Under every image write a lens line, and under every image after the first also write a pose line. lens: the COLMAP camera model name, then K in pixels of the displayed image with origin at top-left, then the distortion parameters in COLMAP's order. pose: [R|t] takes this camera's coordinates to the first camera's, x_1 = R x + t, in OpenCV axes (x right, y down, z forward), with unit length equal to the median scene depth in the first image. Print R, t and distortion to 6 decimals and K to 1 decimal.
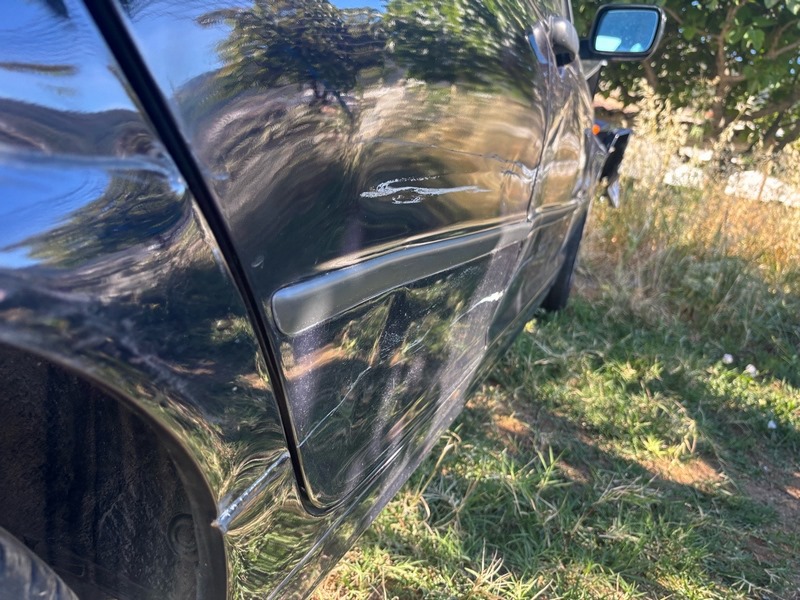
lens RADIAL K [[613.6, 0, 387.5], [0, 613.6, 300.0], [0, 0, 1]] dist [0.023333, -0.037064]
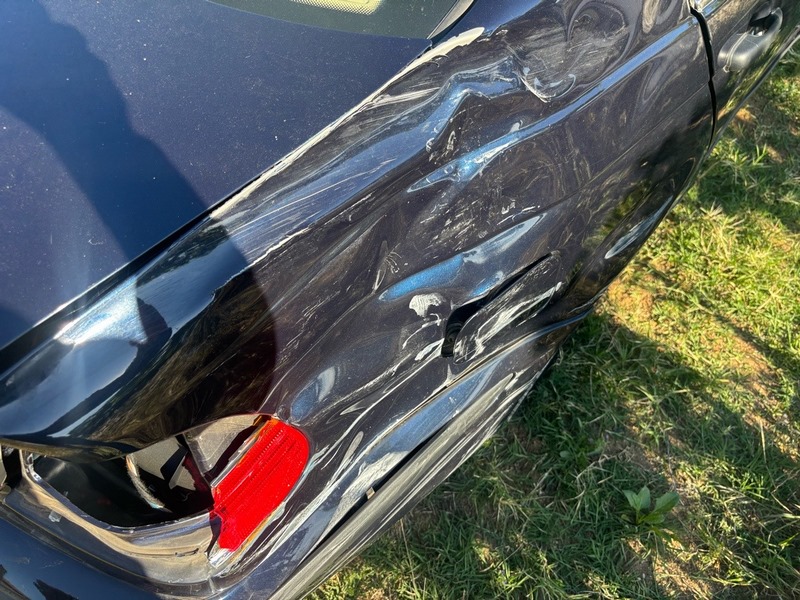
lens RADIAL K [[613.6, 0, 387.5], [0, 613.6, 300.0], [0, 0, 1]] dist [0.023333, -0.037064]
pose [[0.963706, 0.172001, -0.204171, -0.259201], [-0.011942, 0.791795, 0.610671, -0.361234], [0.266697, -0.586069, 0.765111, -0.662603]]
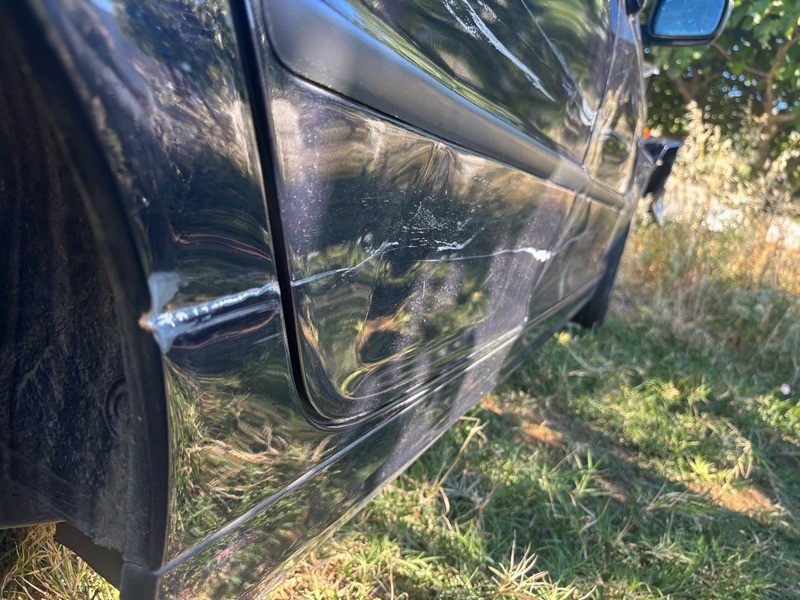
lens RADIAL K [[613.6, 0, 387.5], [0, 613.6, 300.0], [0, 0, 1]] dist [0.023333, -0.037064]
pose [[0.997034, 0.065641, -0.040187, -0.001528], [-0.067906, 0.996012, -0.057866, 0.080494], [0.036228, 0.060423, 0.997515, 0.082424]]
